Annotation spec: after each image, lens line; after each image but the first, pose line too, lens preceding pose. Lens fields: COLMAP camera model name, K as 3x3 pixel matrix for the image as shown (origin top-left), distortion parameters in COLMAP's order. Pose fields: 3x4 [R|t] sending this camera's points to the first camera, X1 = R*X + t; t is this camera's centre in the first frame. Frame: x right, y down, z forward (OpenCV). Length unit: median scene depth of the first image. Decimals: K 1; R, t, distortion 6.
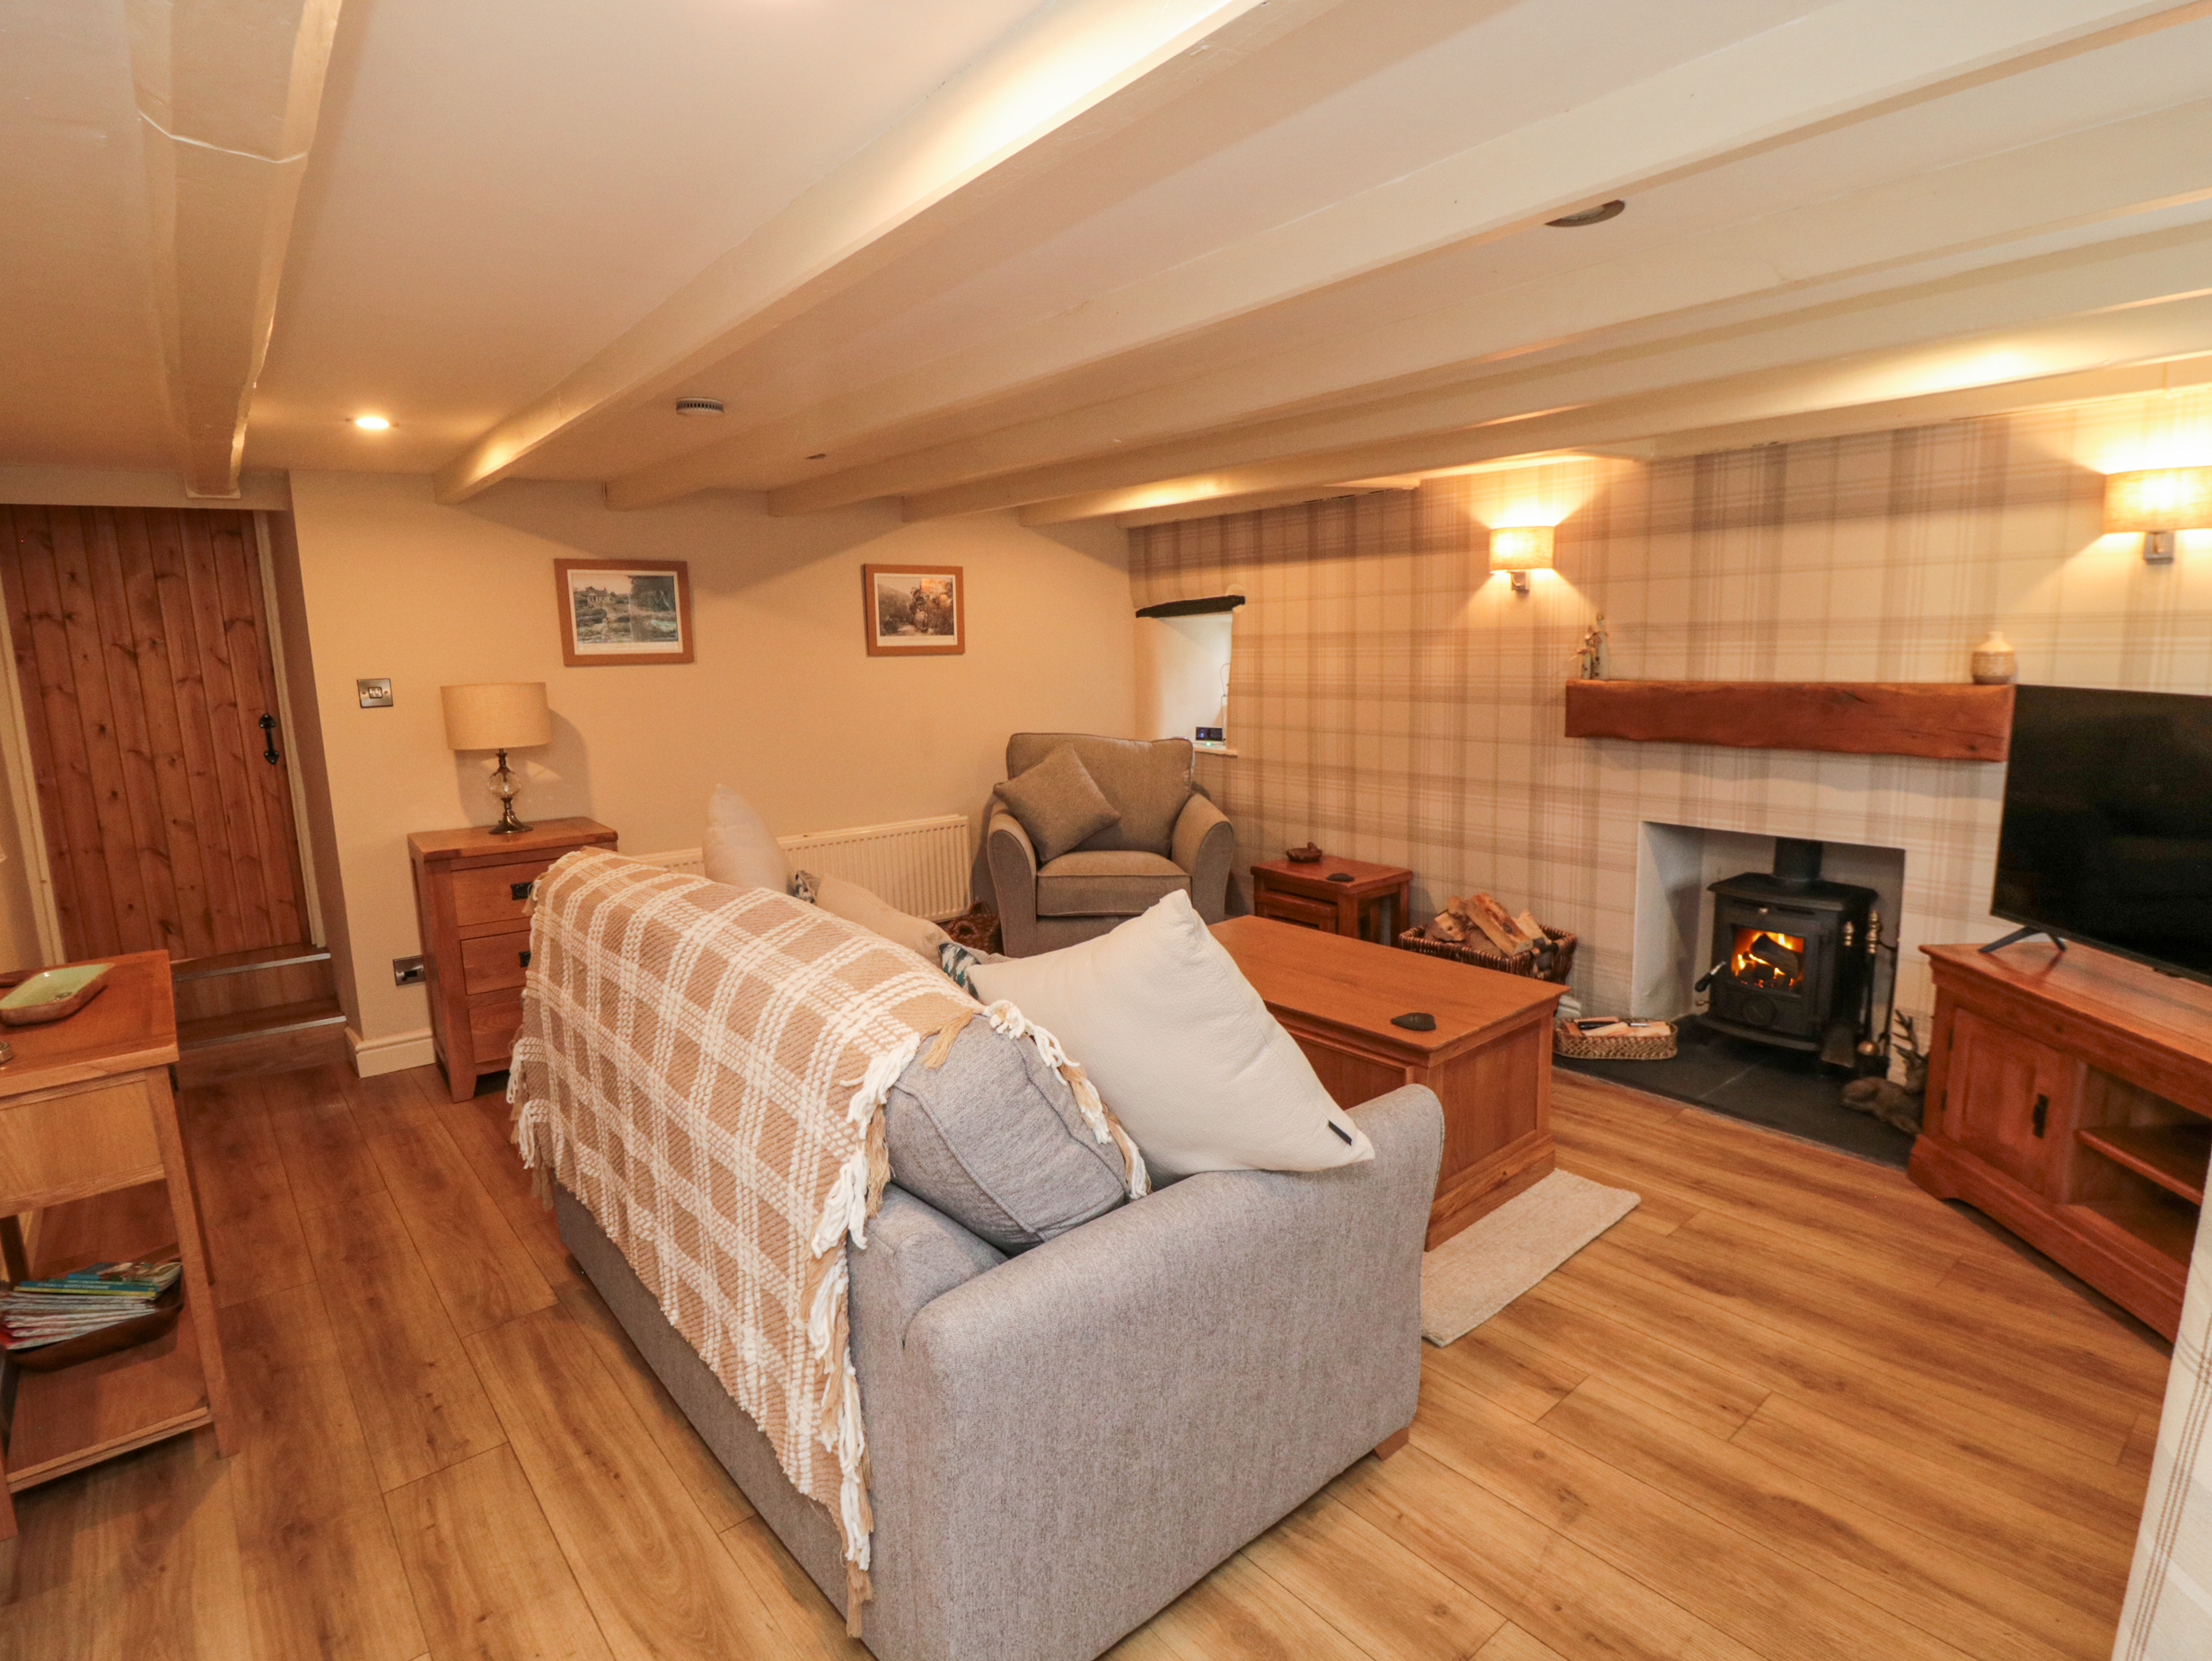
lens RADIAL K [[1118.6, 0, 1183.1], [0, 1118.6, 818.9], [0, 0, 1]] dist [-0.002955, -0.005581]
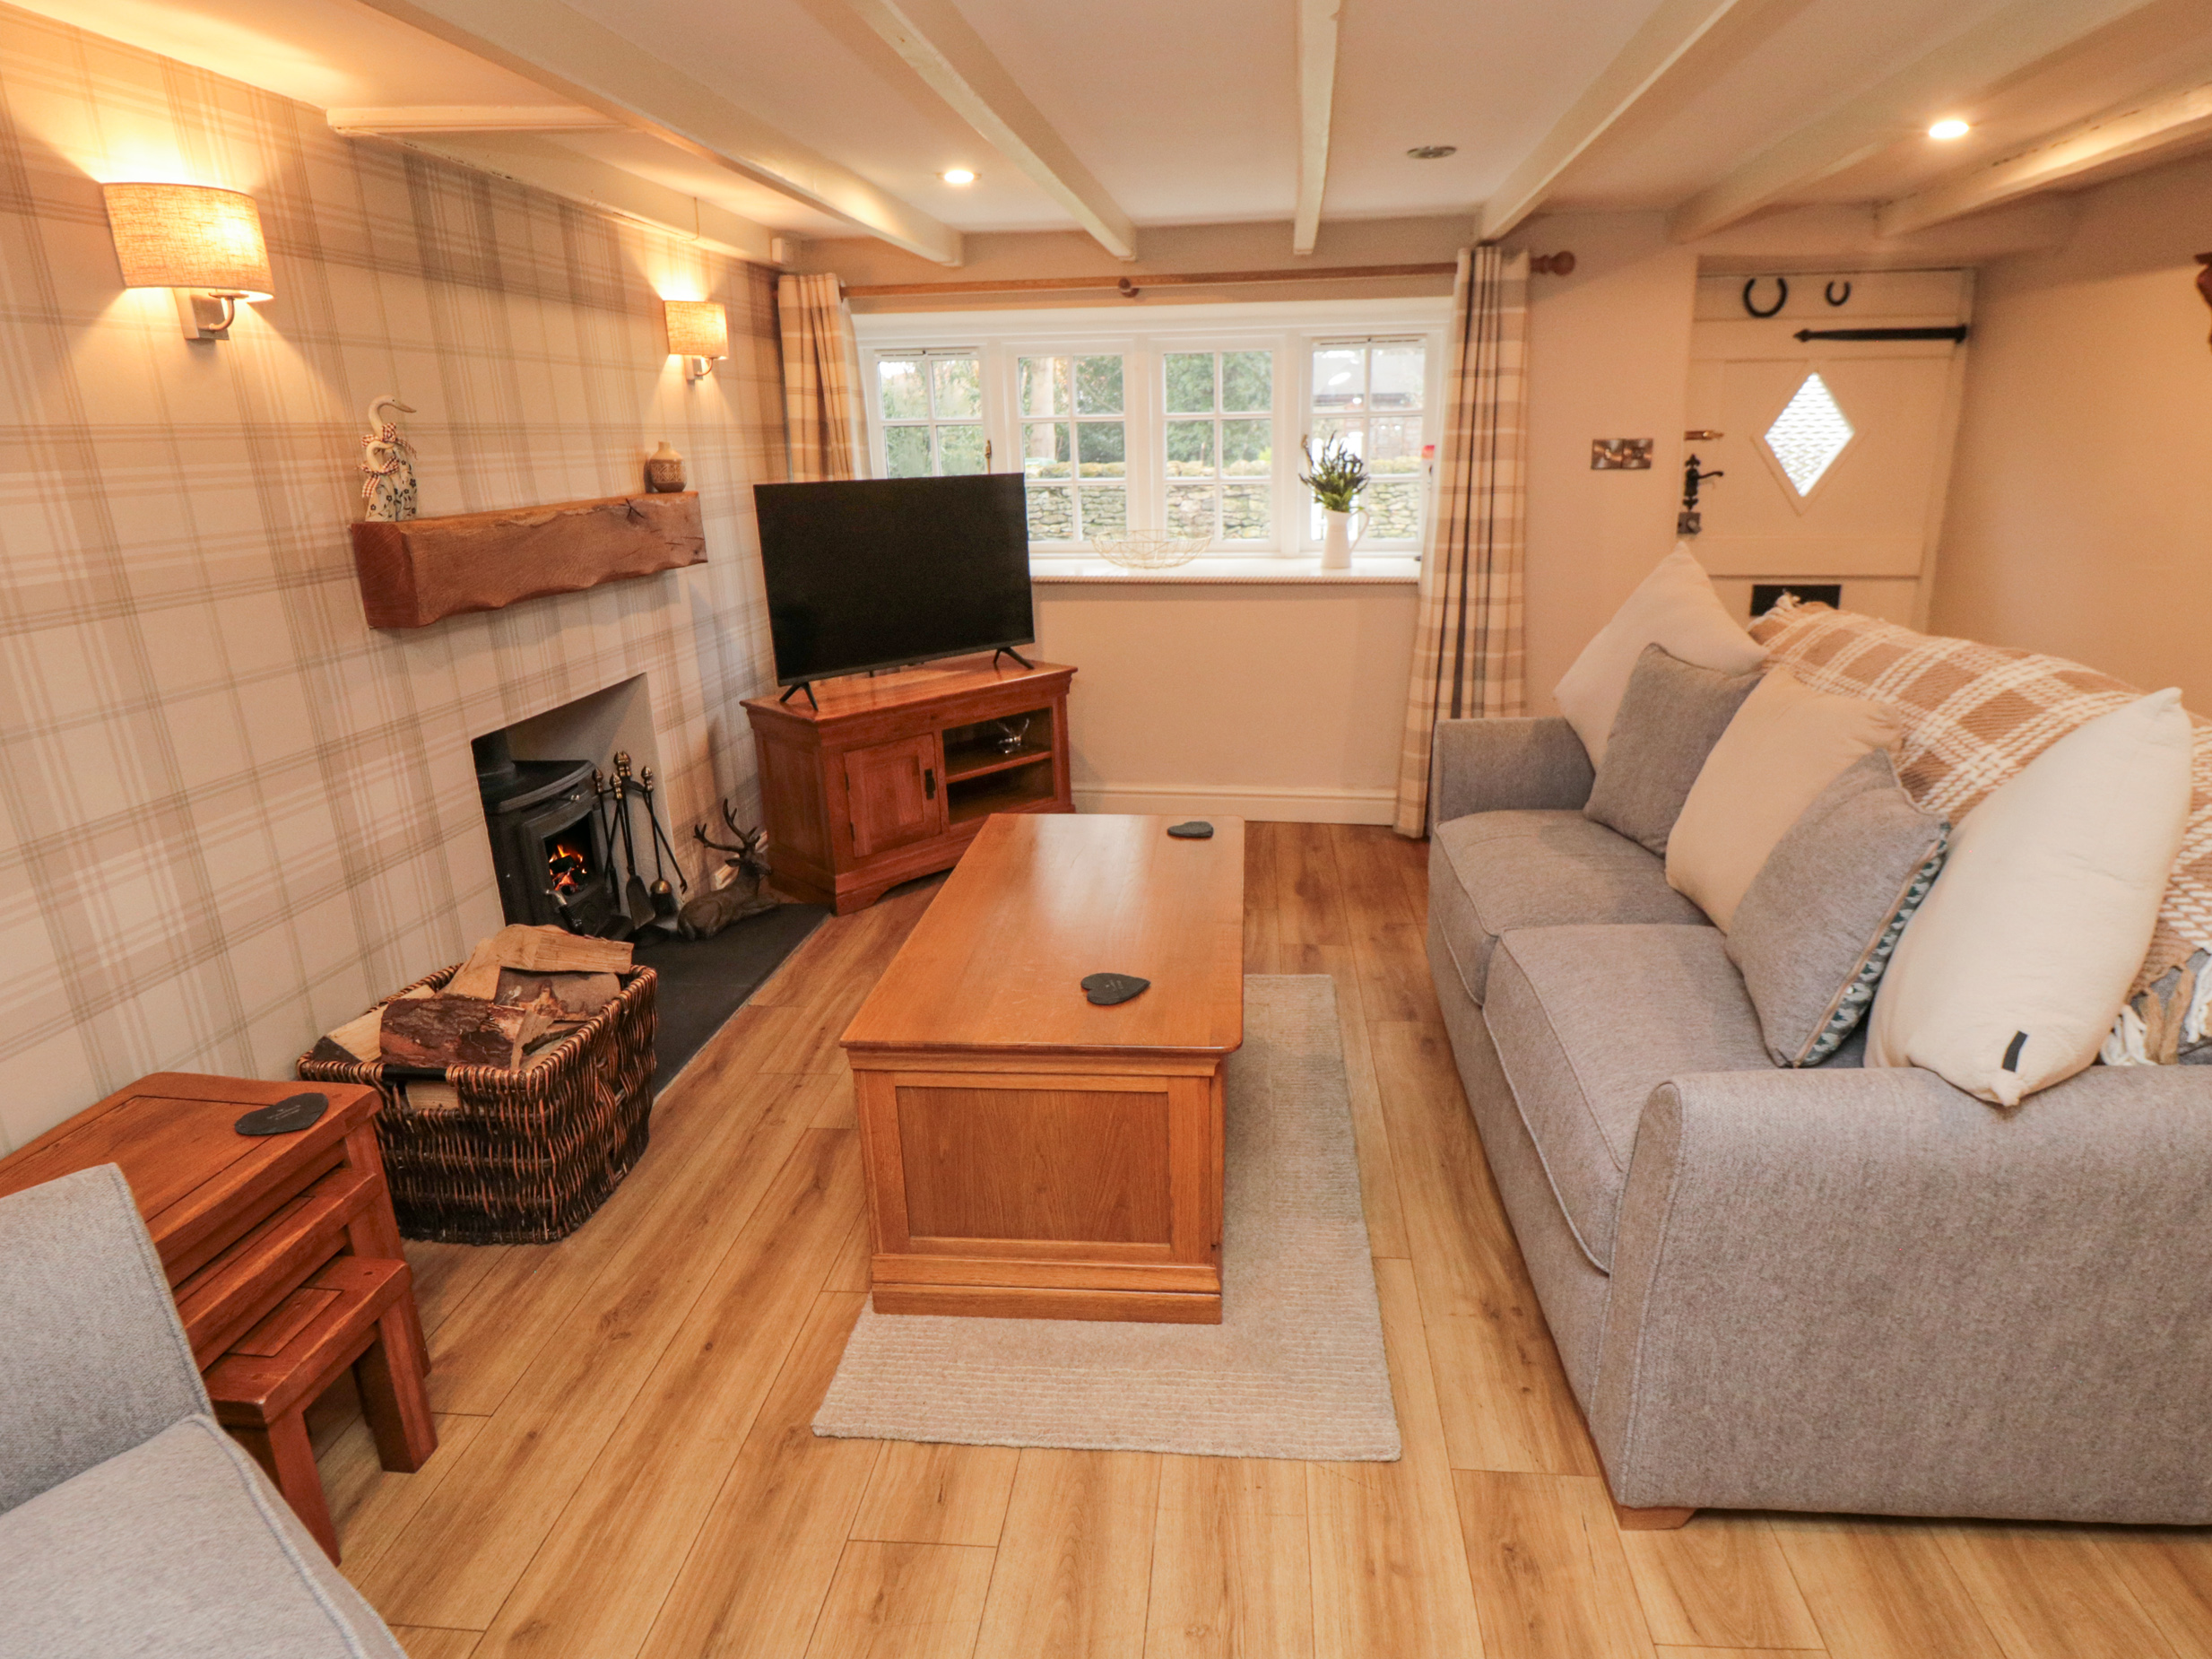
lens RADIAL K [[1231.0, 0, 1125.1], [0, 1231.0, 825.0], [0, 0, 1]] dist [-0.000645, -0.011072]
pose [[-0.665072, -0.191470, 0.721816, -0.341743], [0.154159, 0.910553, 0.383573, -0.158252], [-0.730695, 0.366378, -0.576066, 1.086804]]
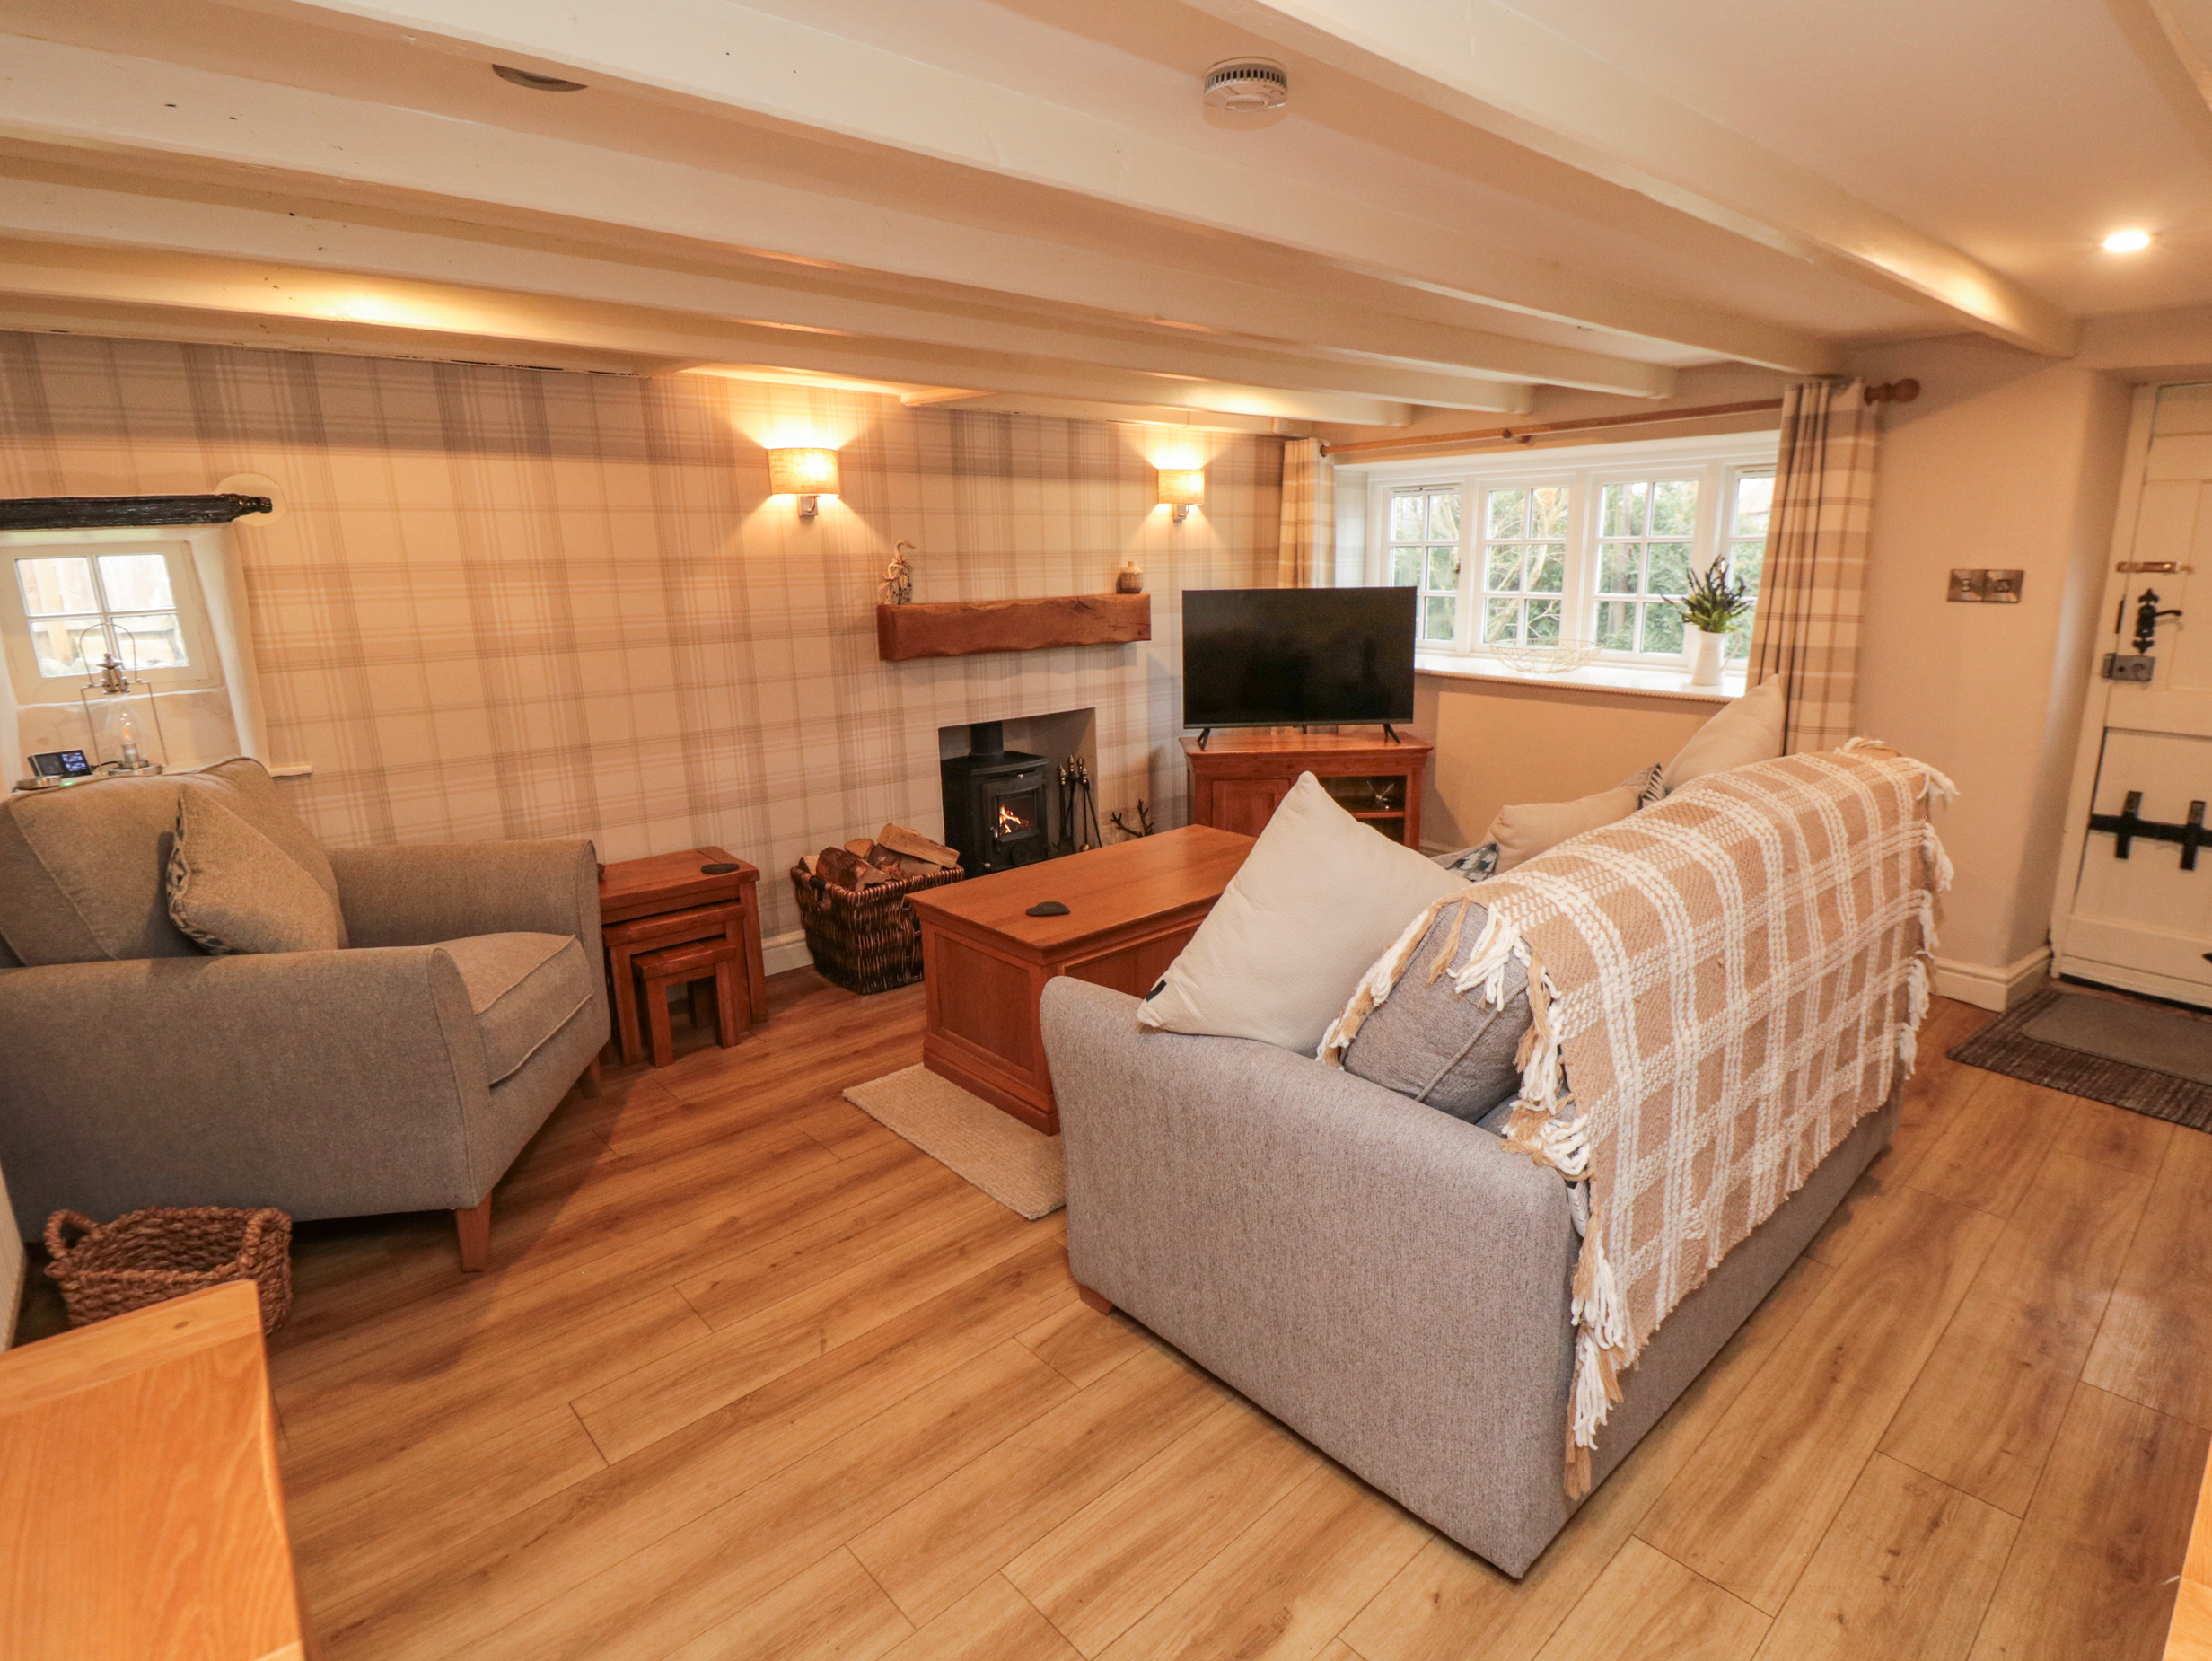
lens RADIAL K [[1118.6, 0, 1105.5], [0, 1118.6, 835.7], [0, 0, 1]] dist [-0.002955, -0.005581]
pose [[0.024606, -0.222645, 0.974589, -0.688146], [0.175435, 0.960717, 0.215047, -0.102650], [-0.984183, 0.165686, 0.062699, 0.734754]]
